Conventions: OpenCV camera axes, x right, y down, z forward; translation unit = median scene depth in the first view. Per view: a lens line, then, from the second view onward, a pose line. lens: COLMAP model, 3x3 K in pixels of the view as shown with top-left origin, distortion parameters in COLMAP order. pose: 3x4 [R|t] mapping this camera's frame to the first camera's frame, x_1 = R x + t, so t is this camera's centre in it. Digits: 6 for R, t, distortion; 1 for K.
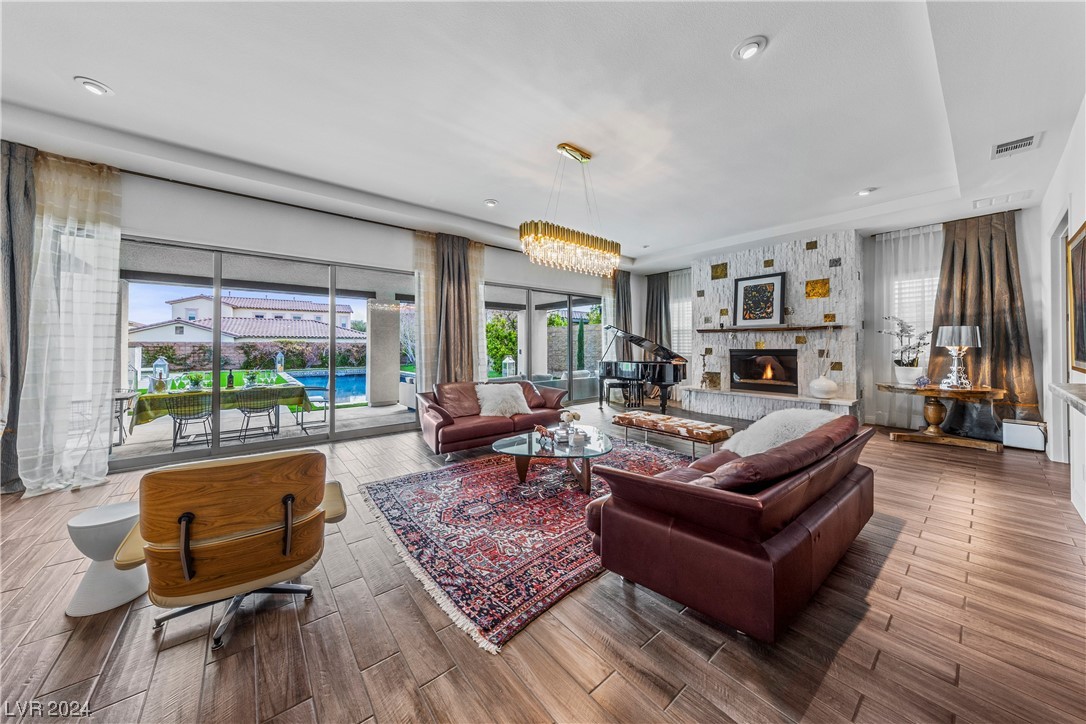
lens RADIAL K [[348.6, 0, 503.0], [0, 348.6, 345.5], [0, 0, 1]] dist [0.000062, 0.000042]
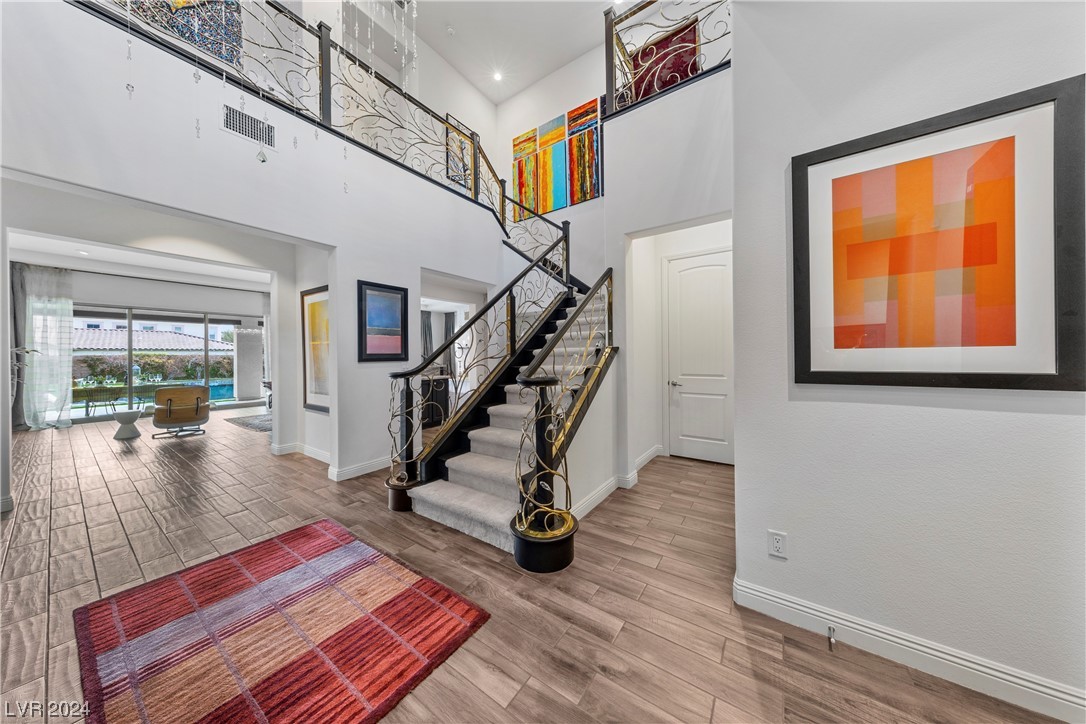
lens RADIAL K [[348.6, 0, 541.3], [0, 348.6, 357.7], [0, 0, 1]] dist [0.000062, 0.000042]
pose [[0.946444, -0.009285, 0.322734, 0.372835], [0.007416, 0.999948, 0.007018, -0.000948], [-0.322782, -0.004249, 0.946464, -0.832625]]
